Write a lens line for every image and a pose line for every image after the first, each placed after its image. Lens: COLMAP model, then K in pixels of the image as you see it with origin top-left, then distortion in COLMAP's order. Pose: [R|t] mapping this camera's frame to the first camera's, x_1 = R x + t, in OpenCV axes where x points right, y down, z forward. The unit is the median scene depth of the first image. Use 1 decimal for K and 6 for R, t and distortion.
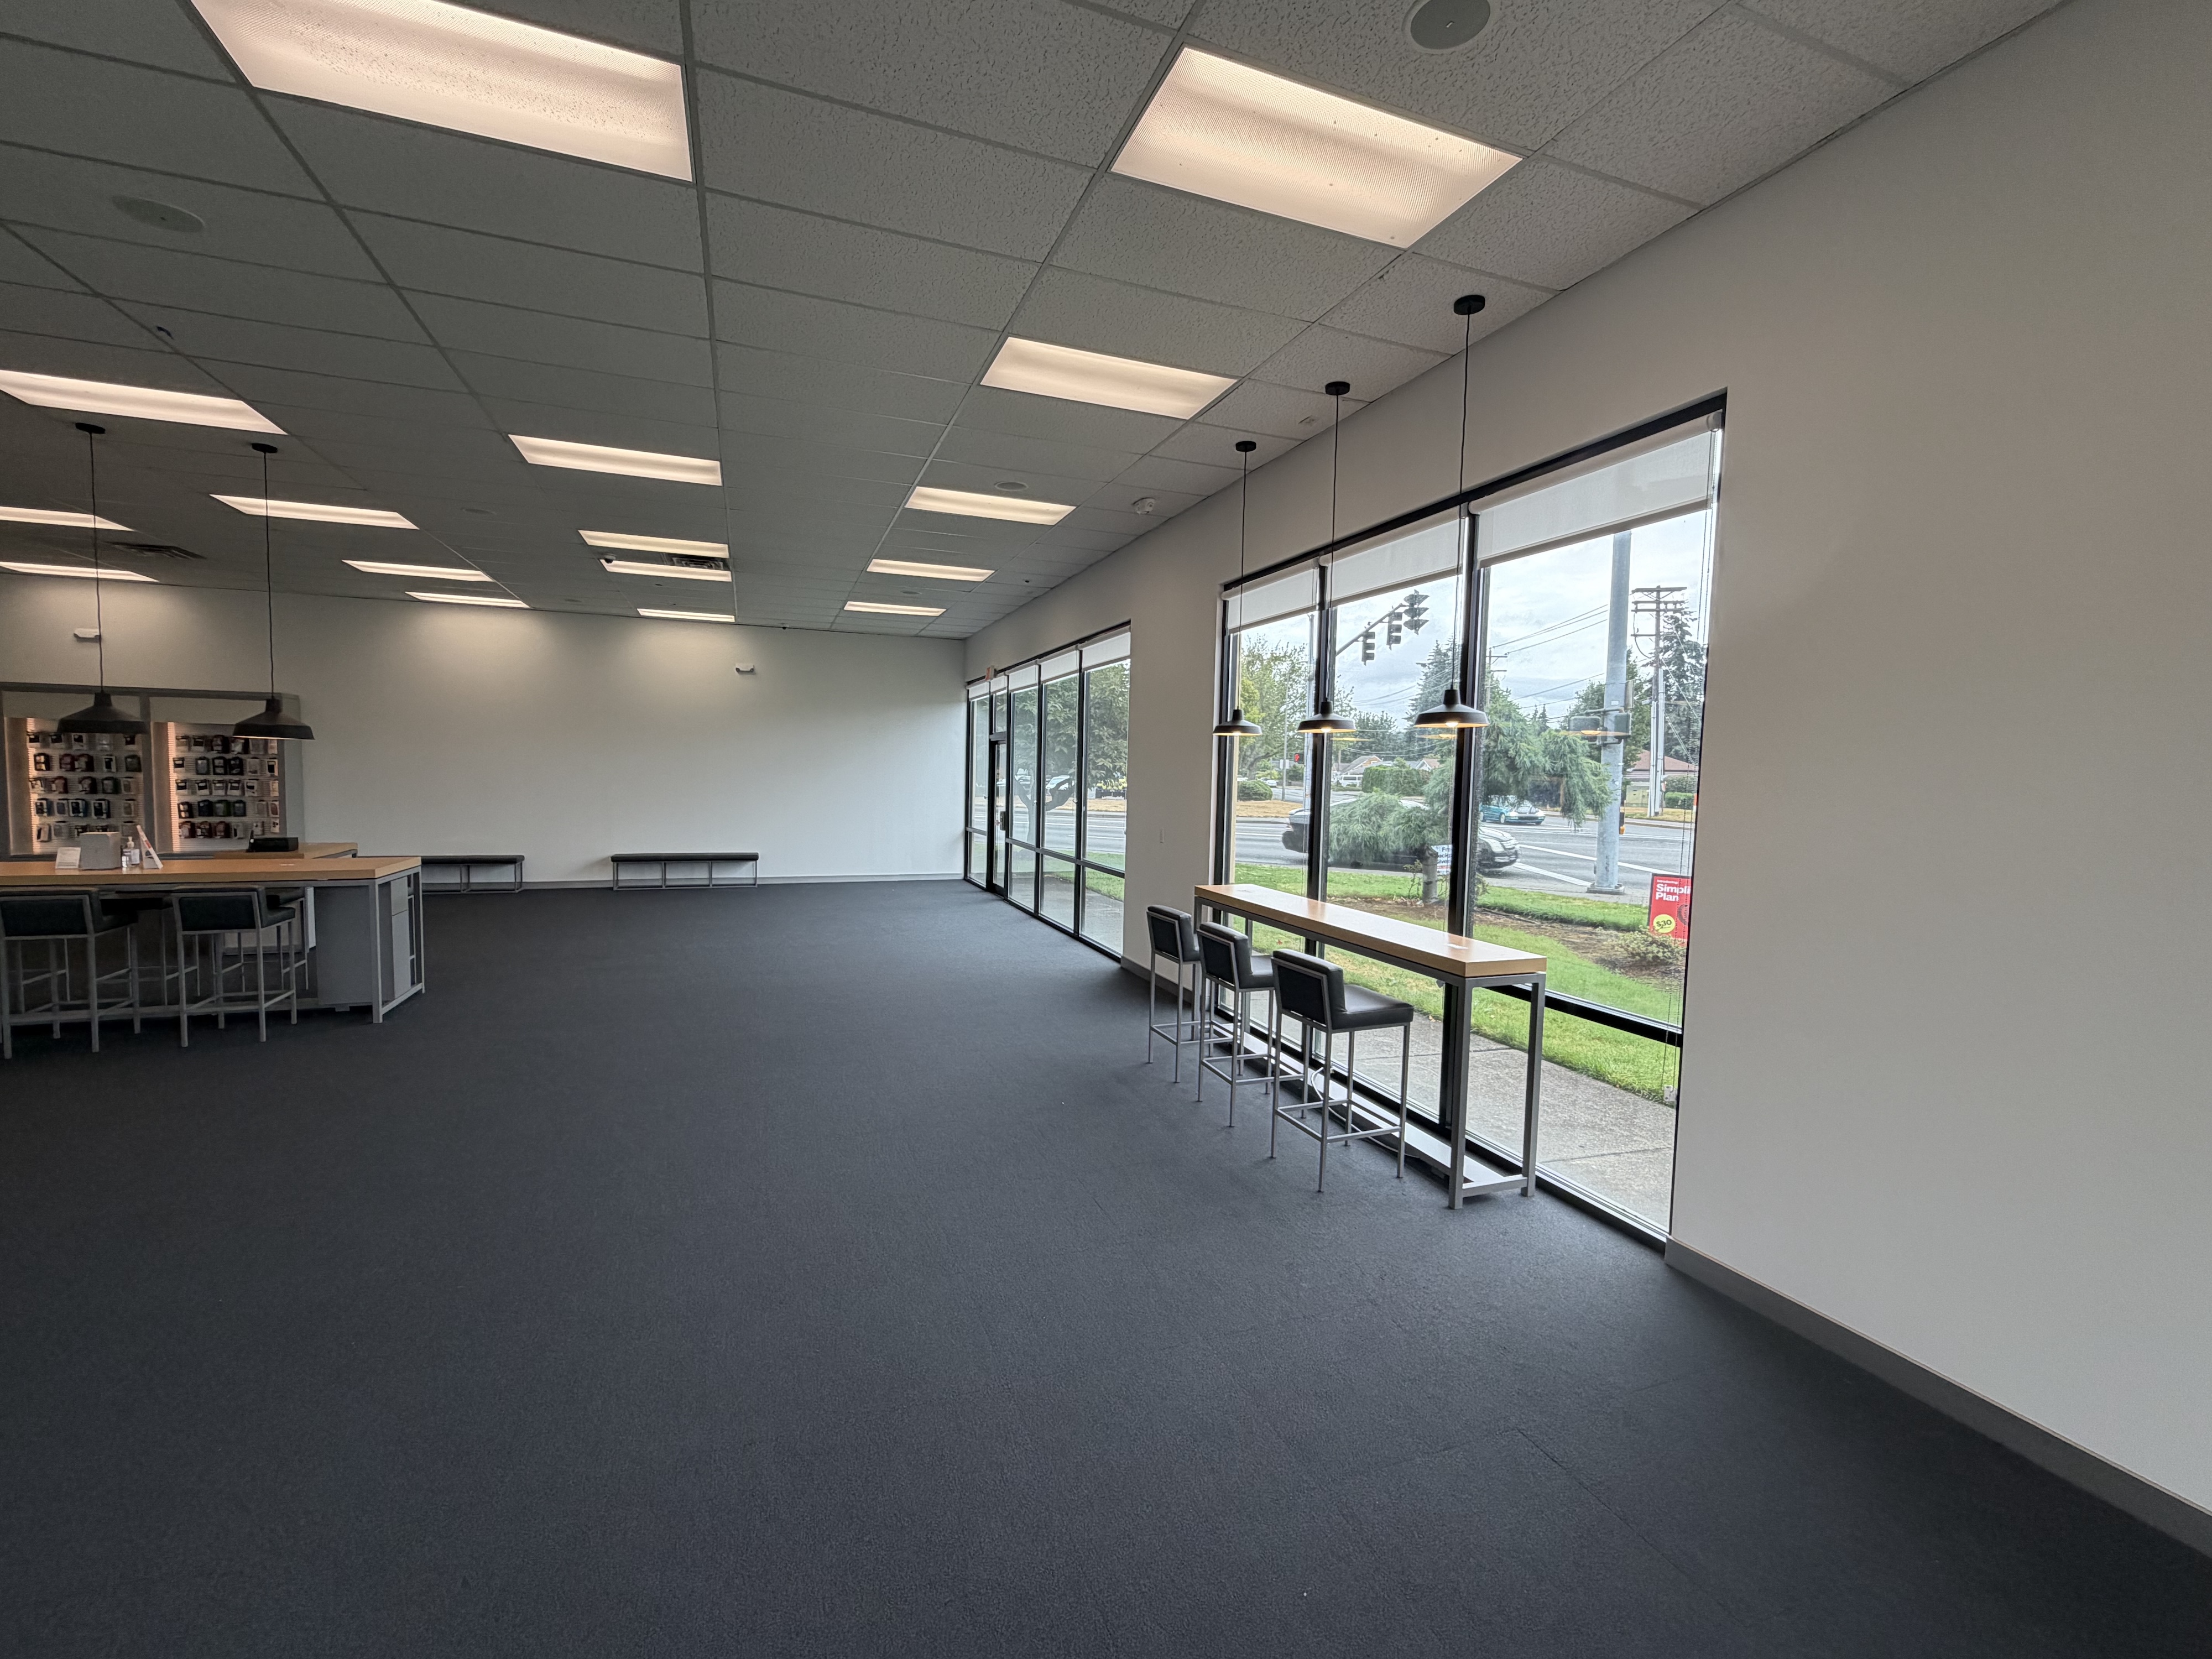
lens RADIAL K [[925.4, 0, 1106.1], [0, 925.4, 829.7], [0, 0, 1]] dist [-0.001190, -0.001277]
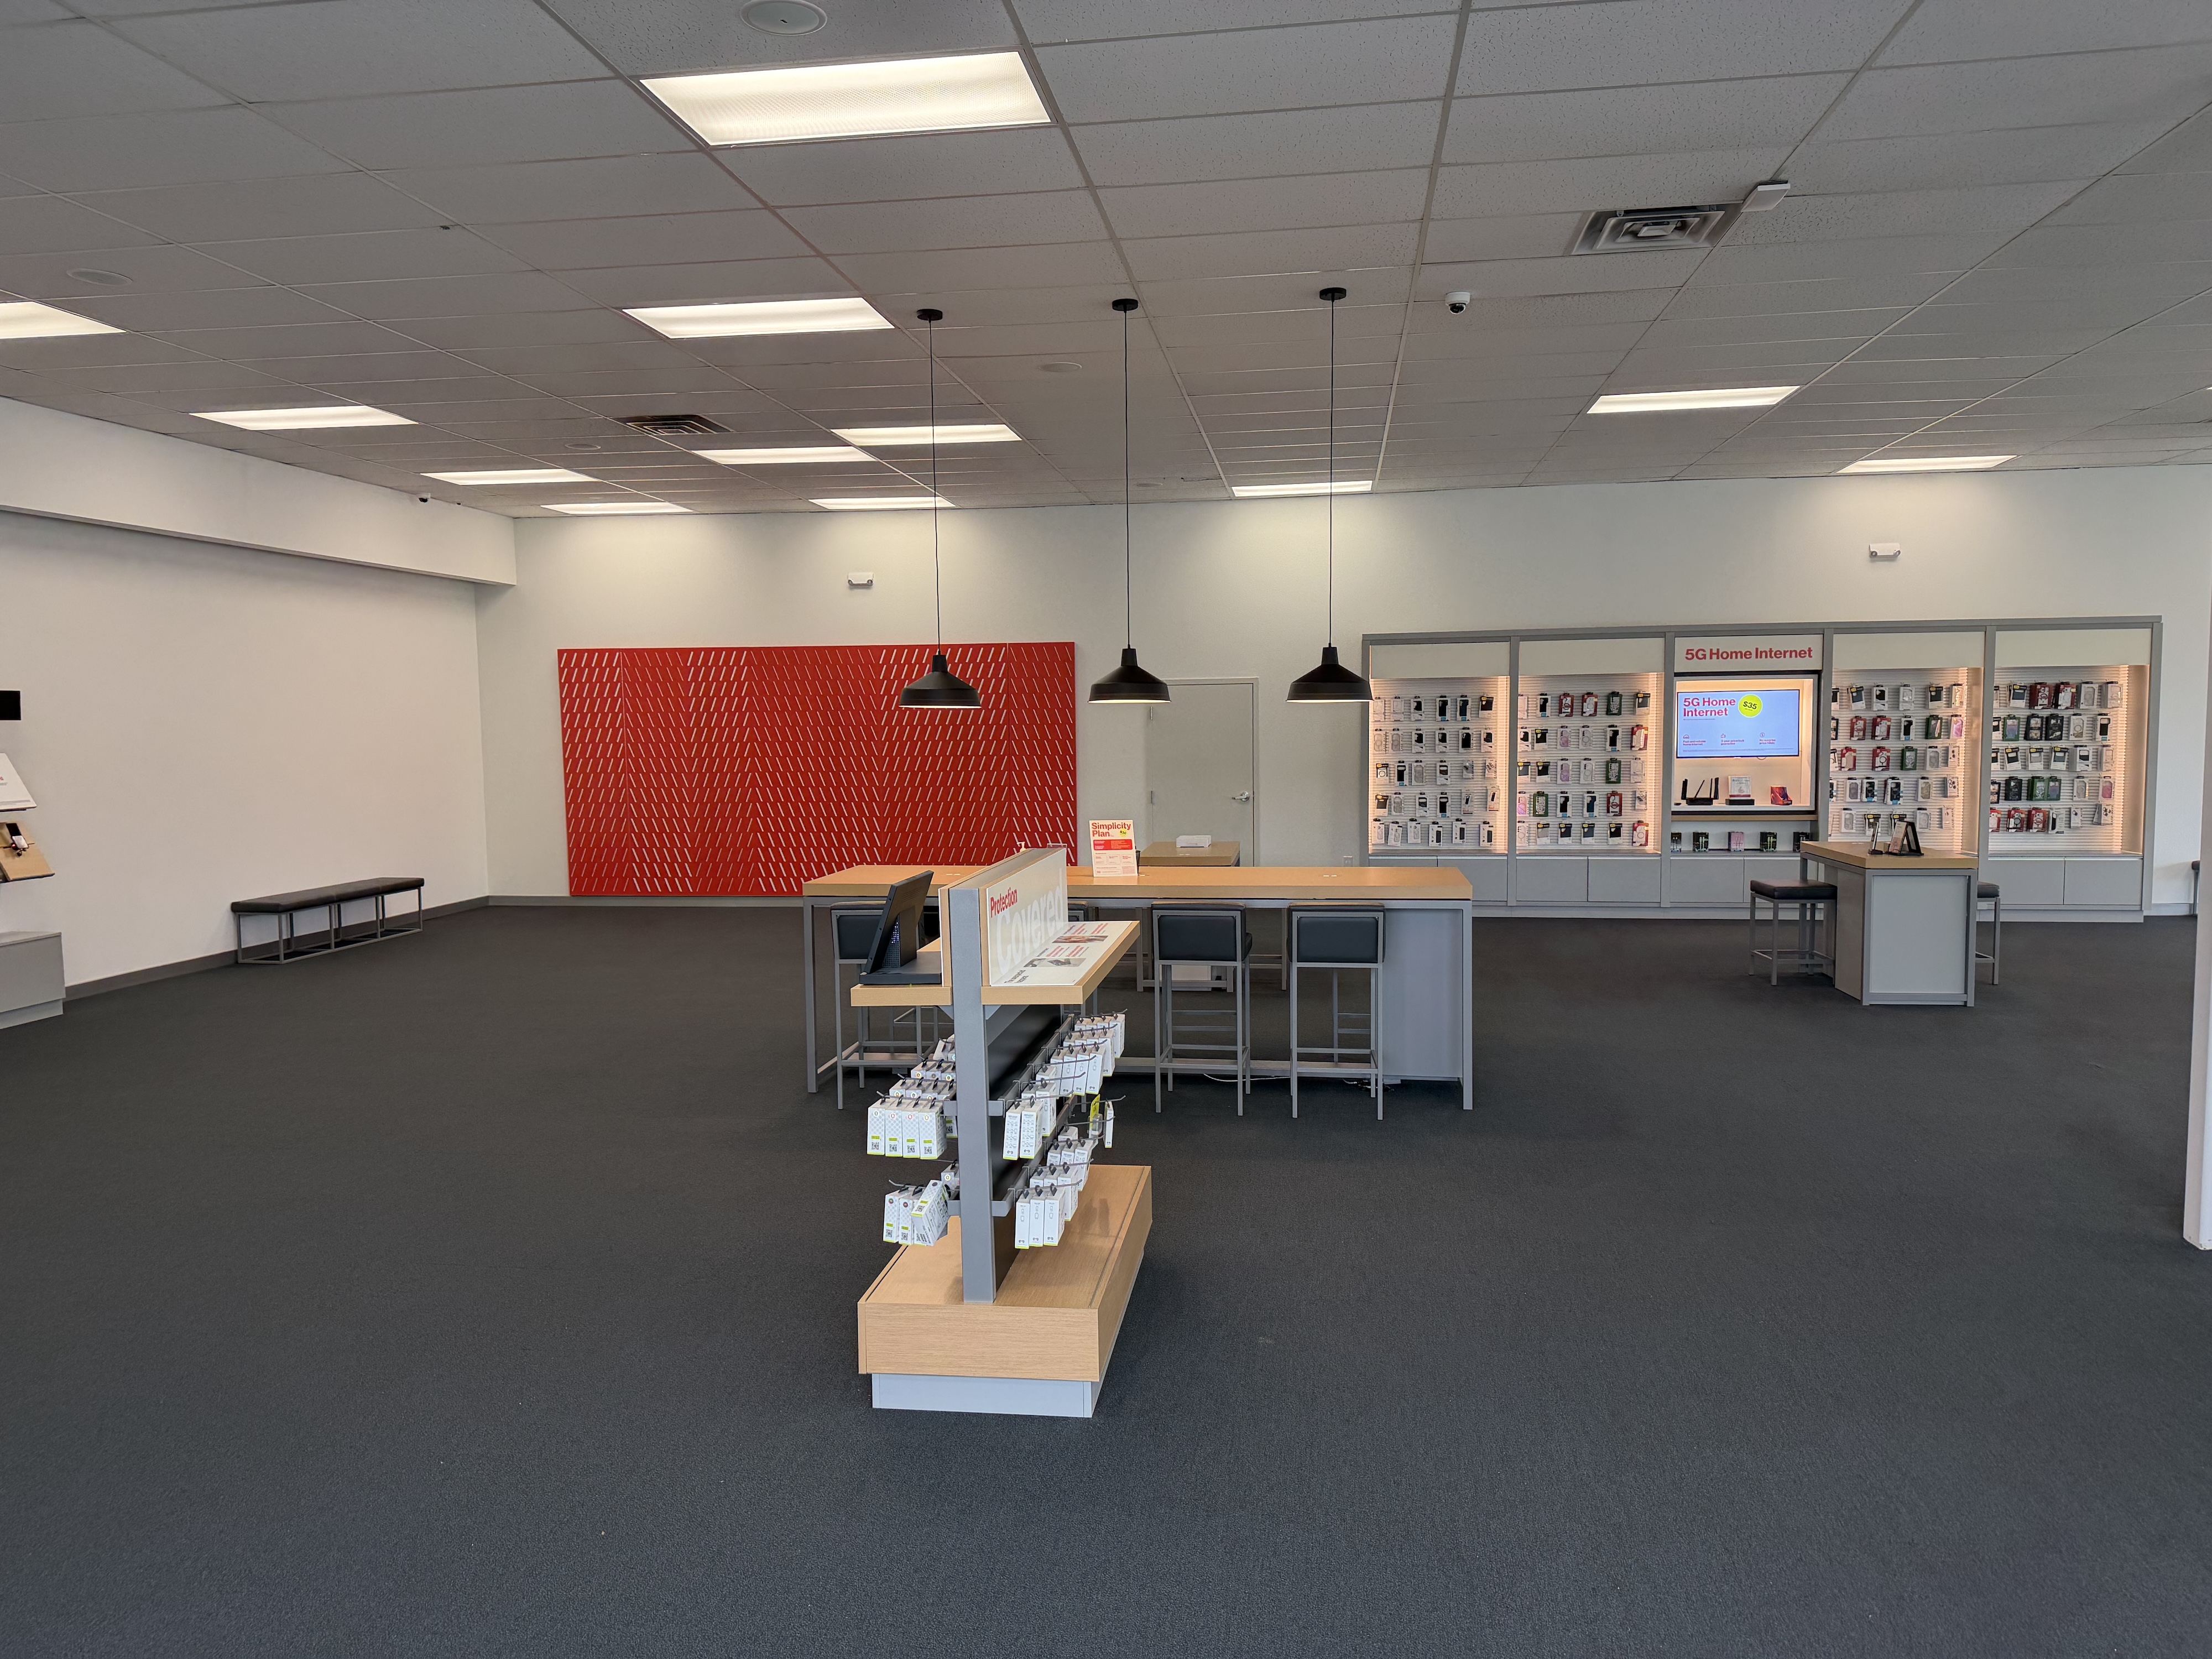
lens RADIAL K [[1561.6, 0, 1085.8], [0, 1561.6, 838.0], [0, 0, 1]] dist [0.018870, -0.024193]
pose [[0.871487, 0.004499, -0.490397, -1.180470], [0.001396, 0.999931, 0.011655, -0.001311], [0.490416, -0.010842, 0.871421, -0.434528]]
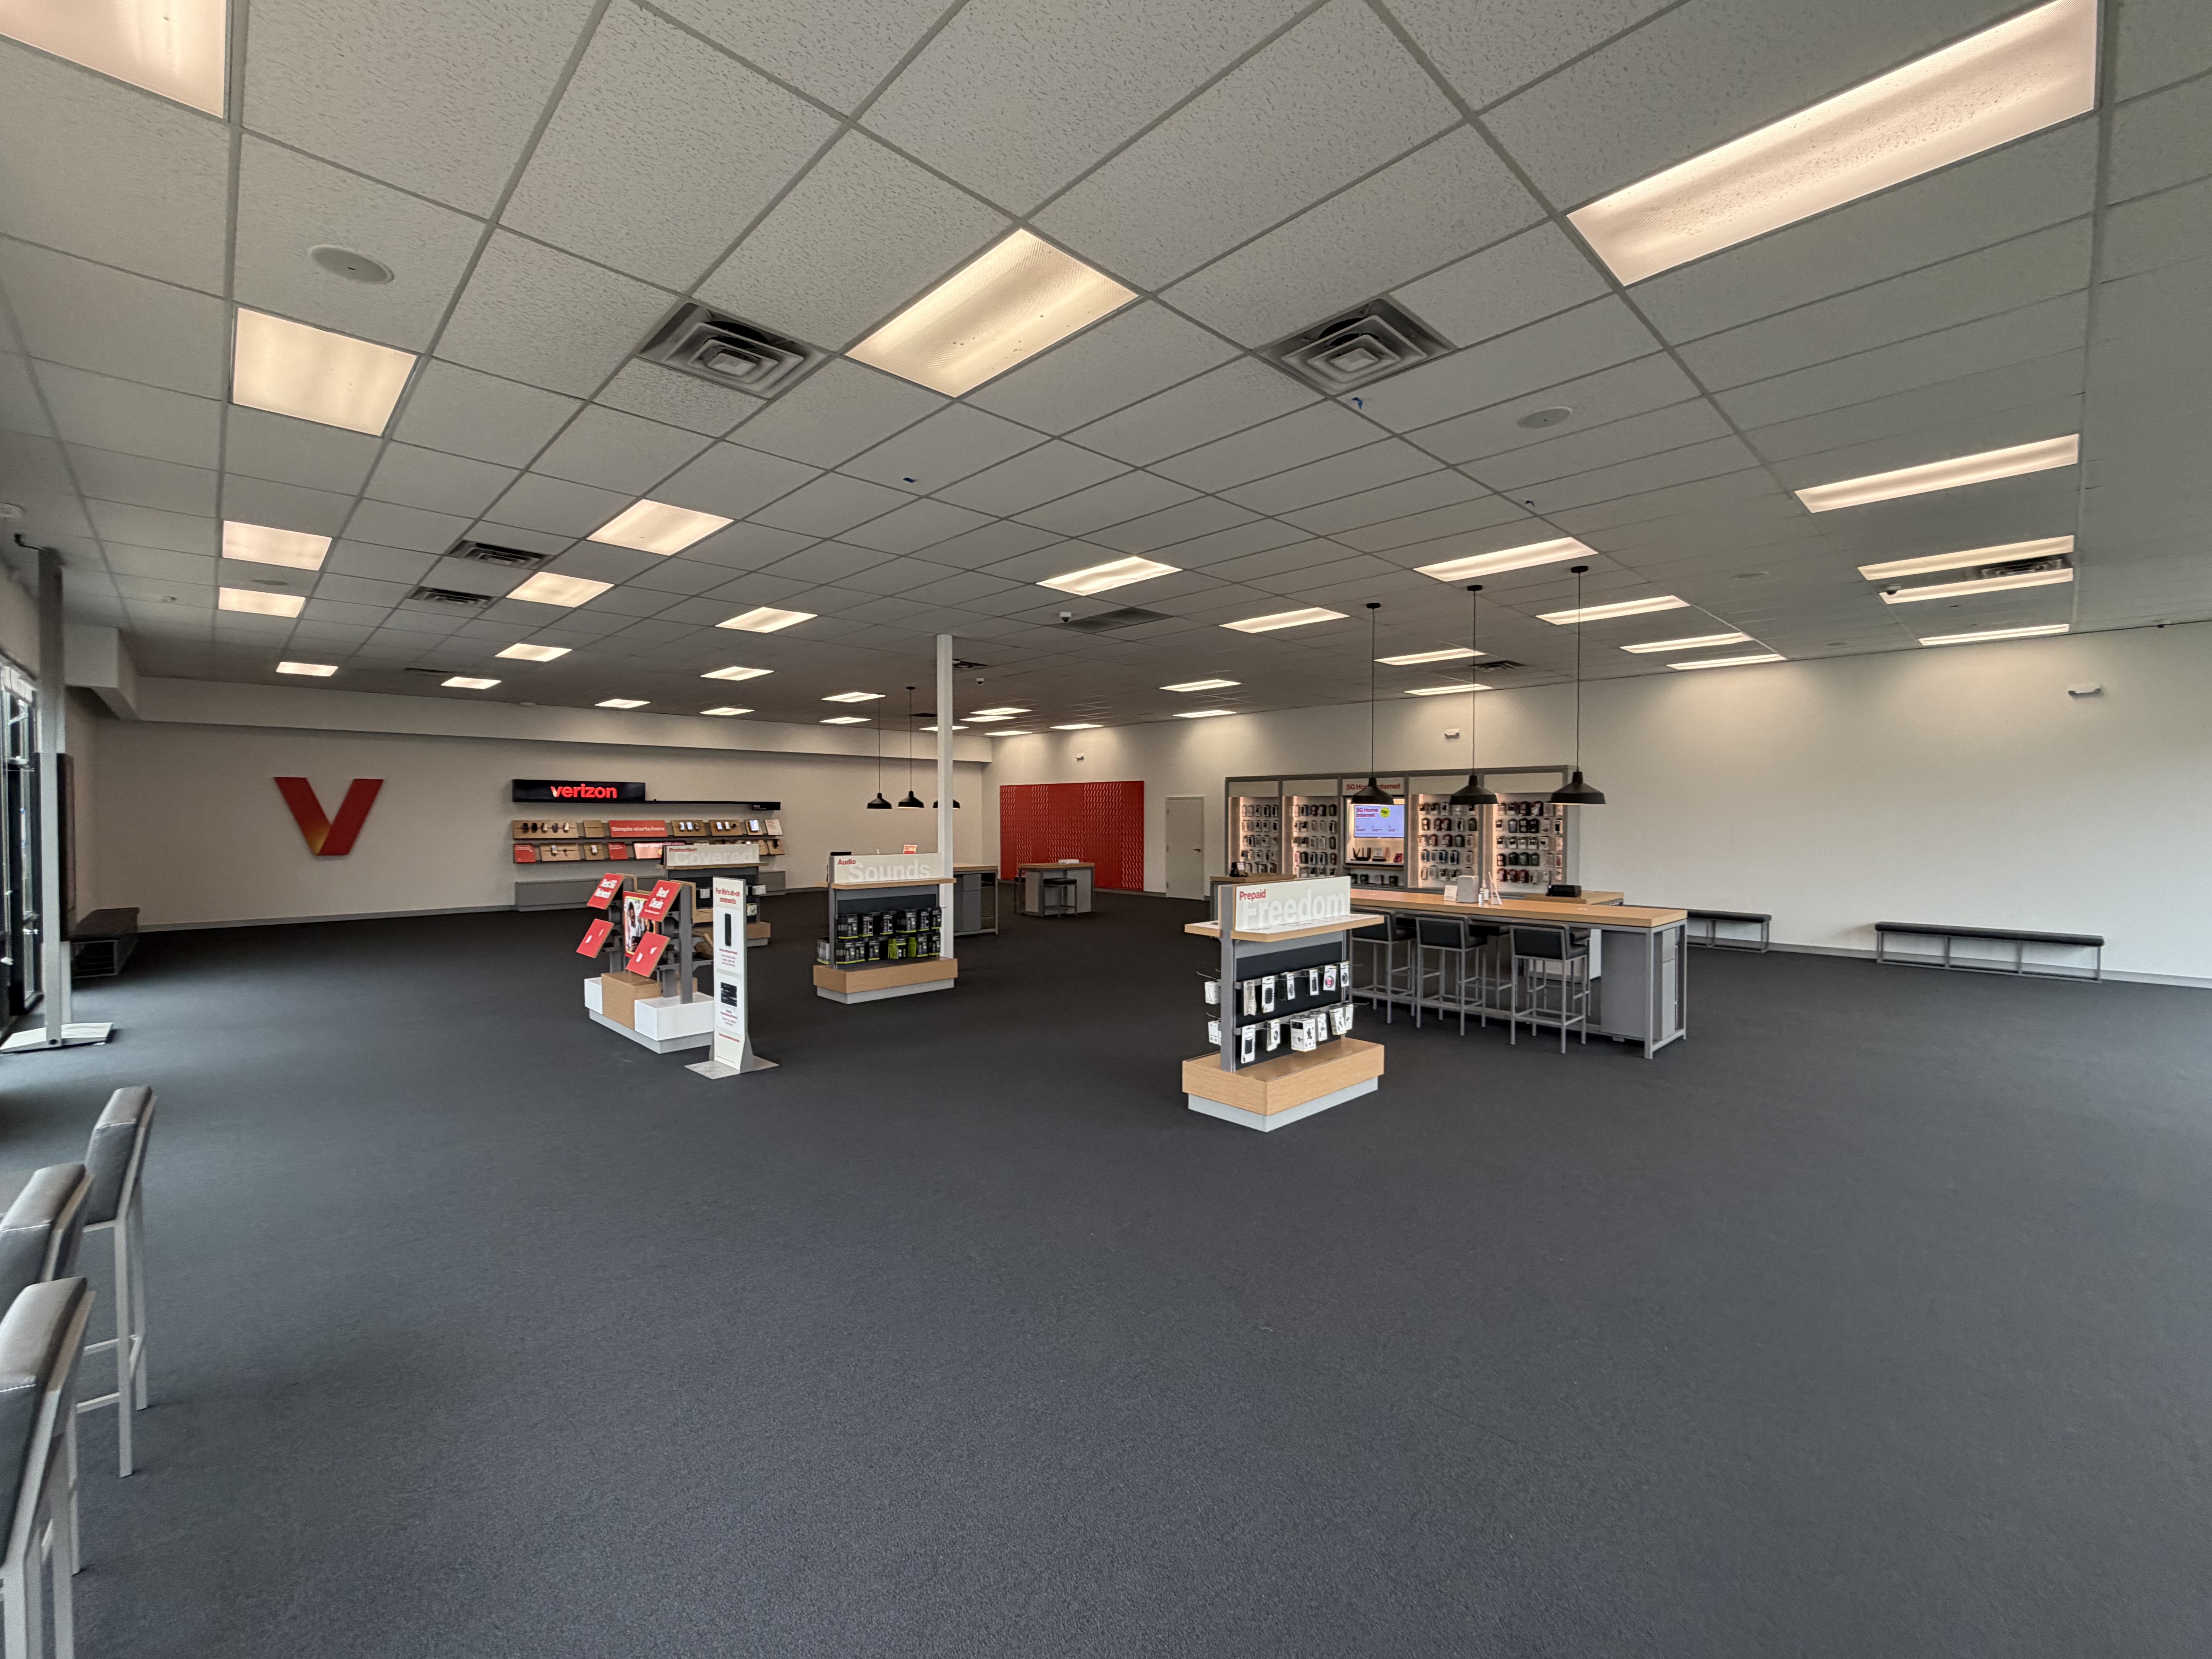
lens RADIAL K [[925.4, 0, 1113.5], [0, 925.4, 829.8], [0, 0, 1]] dist [-0.001190, -0.001277]
pose [[0.392603, -0.005920, -0.919689, -0.012698], [-0.049310, 0.998406, -0.027476, -0.000909], [0.918385, 0.056137, 0.391686, -0.019790]]
